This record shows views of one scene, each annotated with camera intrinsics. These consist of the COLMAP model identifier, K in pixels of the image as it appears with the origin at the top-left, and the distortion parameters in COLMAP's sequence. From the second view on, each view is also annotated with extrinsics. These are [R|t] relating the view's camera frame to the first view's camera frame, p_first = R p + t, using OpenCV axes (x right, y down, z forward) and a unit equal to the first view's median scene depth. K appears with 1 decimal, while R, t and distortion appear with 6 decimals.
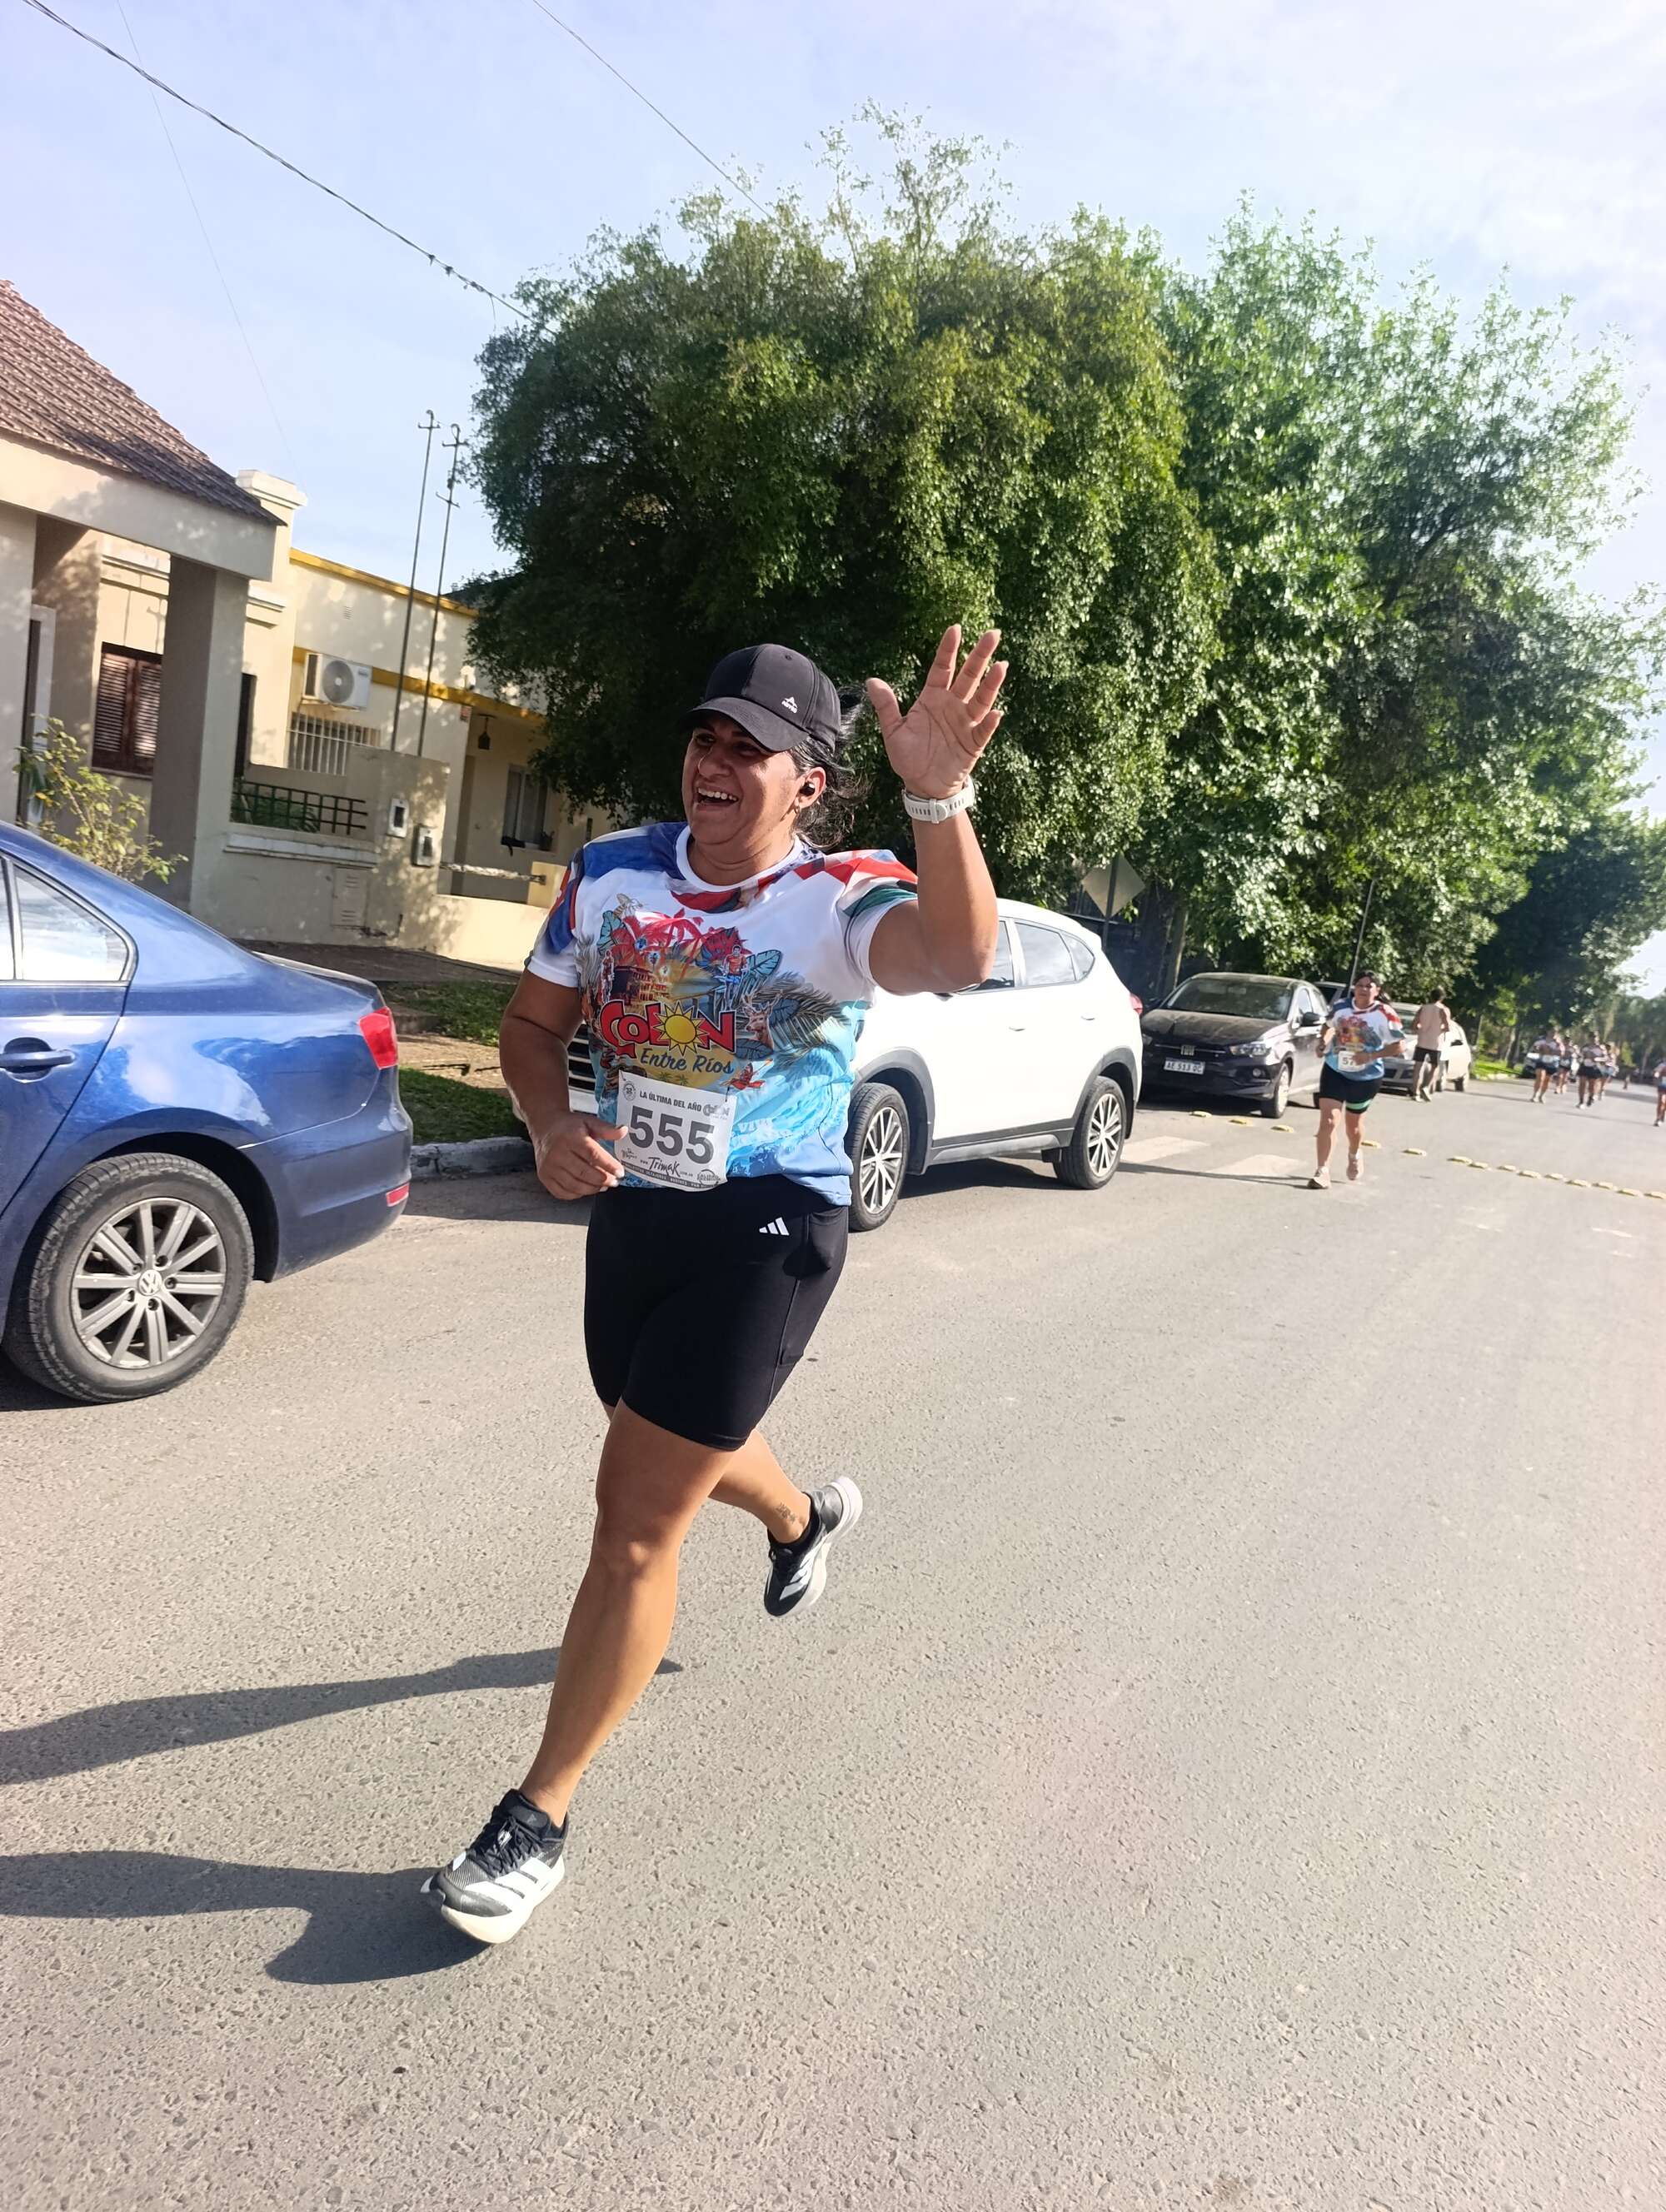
lens RADIAL K [[1524.8, 0, 827.3], [0, 1524.8, 1124.5], [0, 0, 1]] dist [-0.005683, -0.009668]
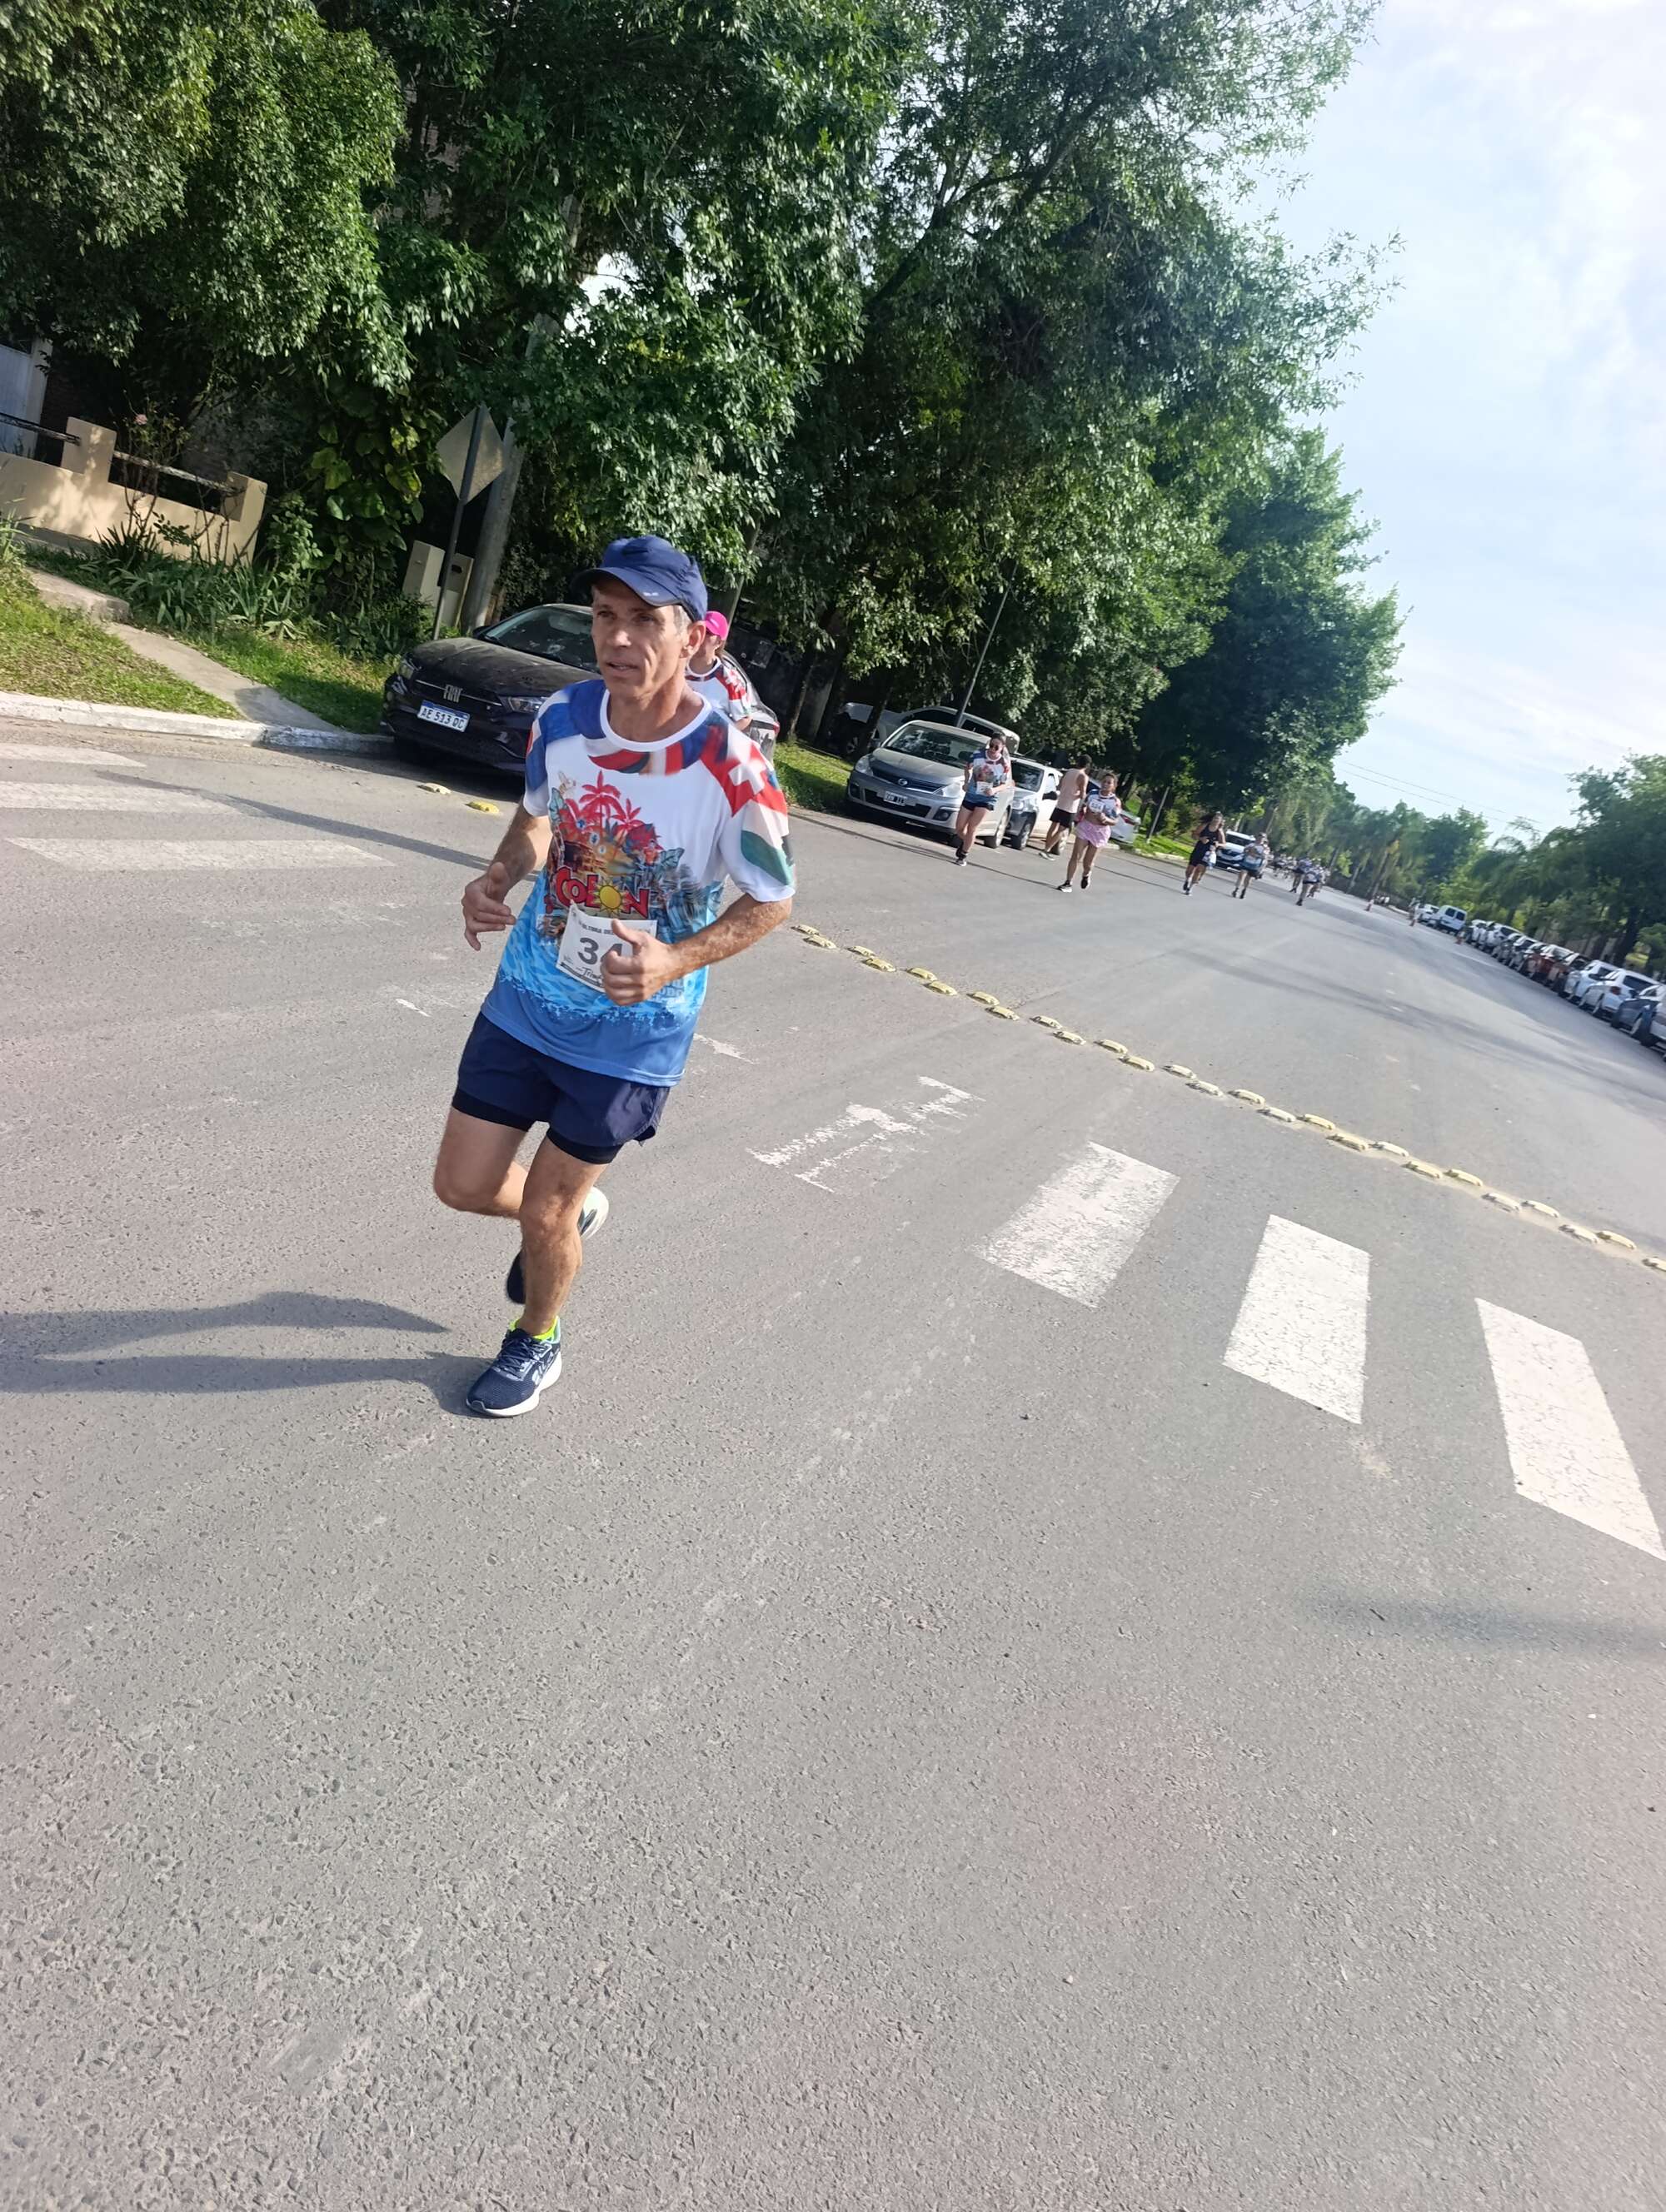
lens RADIAL K [[1524.8, 0, 827.3], [0, 1524.8, 1124.5], [0, 0, 1]] dist [-0.005683, -0.009668]
pose [[0.977791, 0.121902, 0.170484, 0.381748], [-0.151493, 0.973202, 0.172997, -0.005874], [-0.144826, -0.194982, 0.970055, 0.347182]]
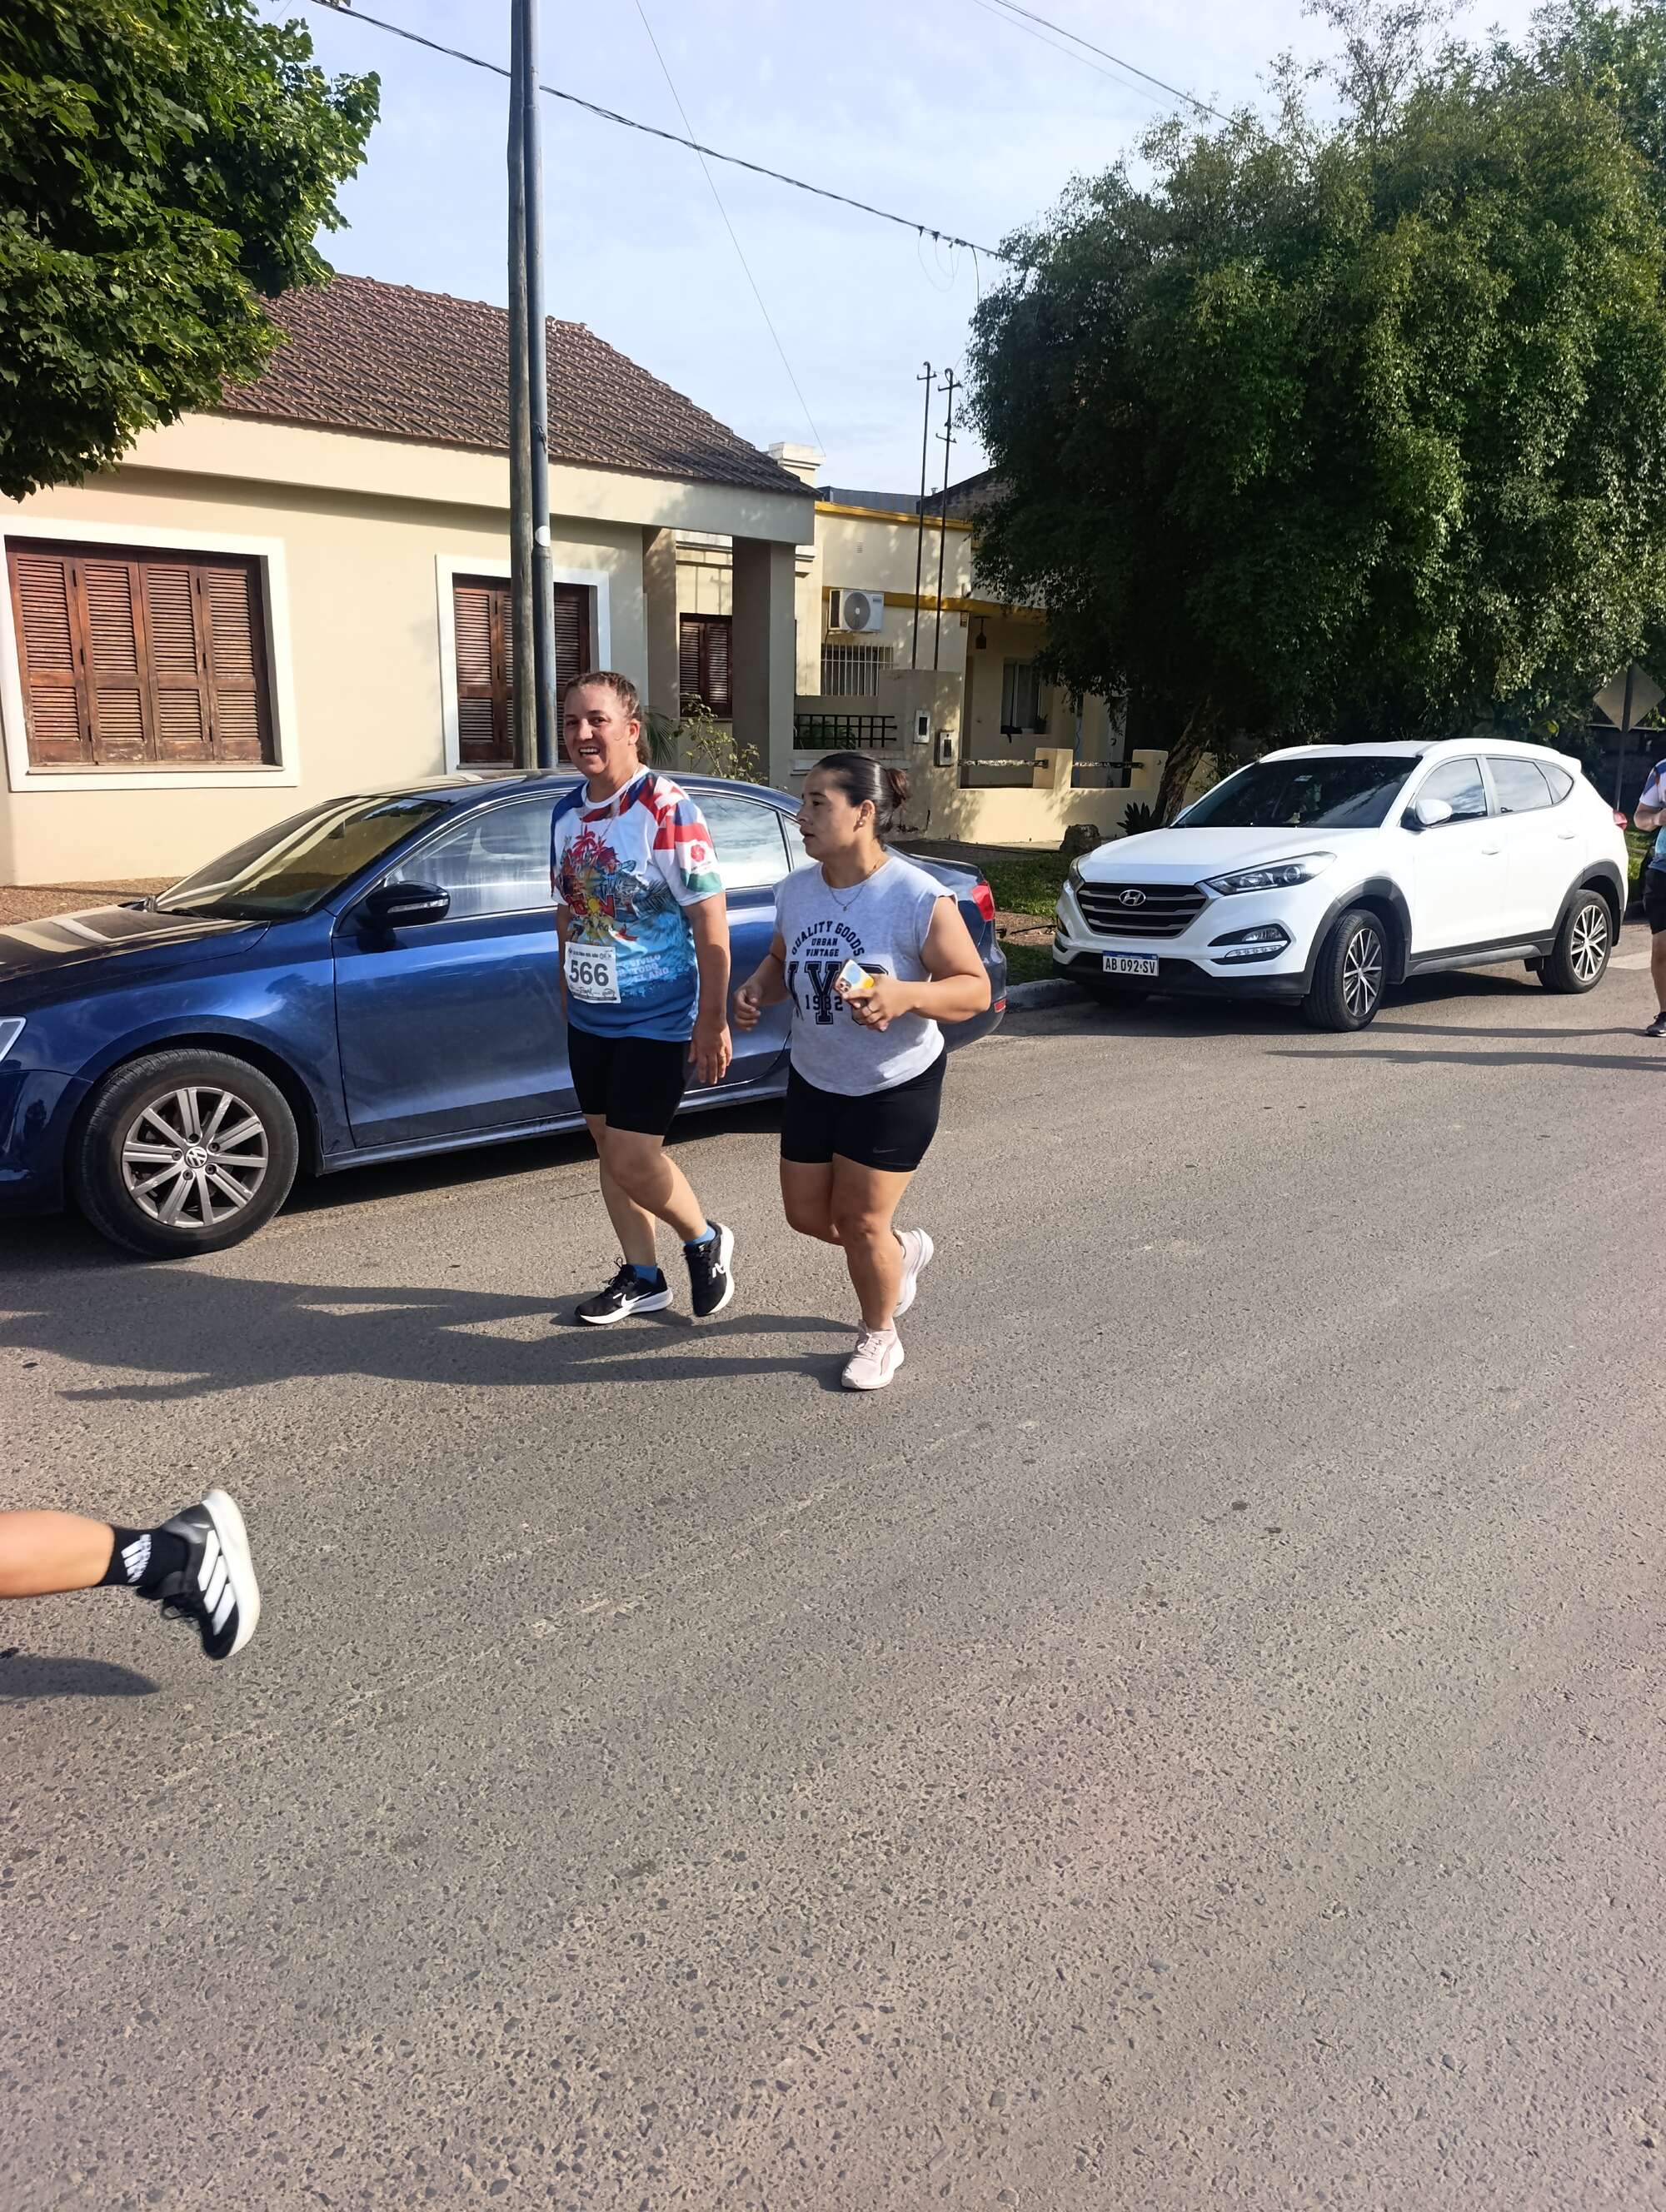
lens RADIAL K [[1534.4, 0, 772.5], [0, 1534.4, 1152.4], [0, 0, 1]] dist [-0.003740, -0.021906]
pose [[0.937777, -0.035149, -0.345453, 0.006932], [0.068788, 0.993952, 0.085603, 0.016690], [0.340355, -0.104040, 0.934523, -0.189789]]
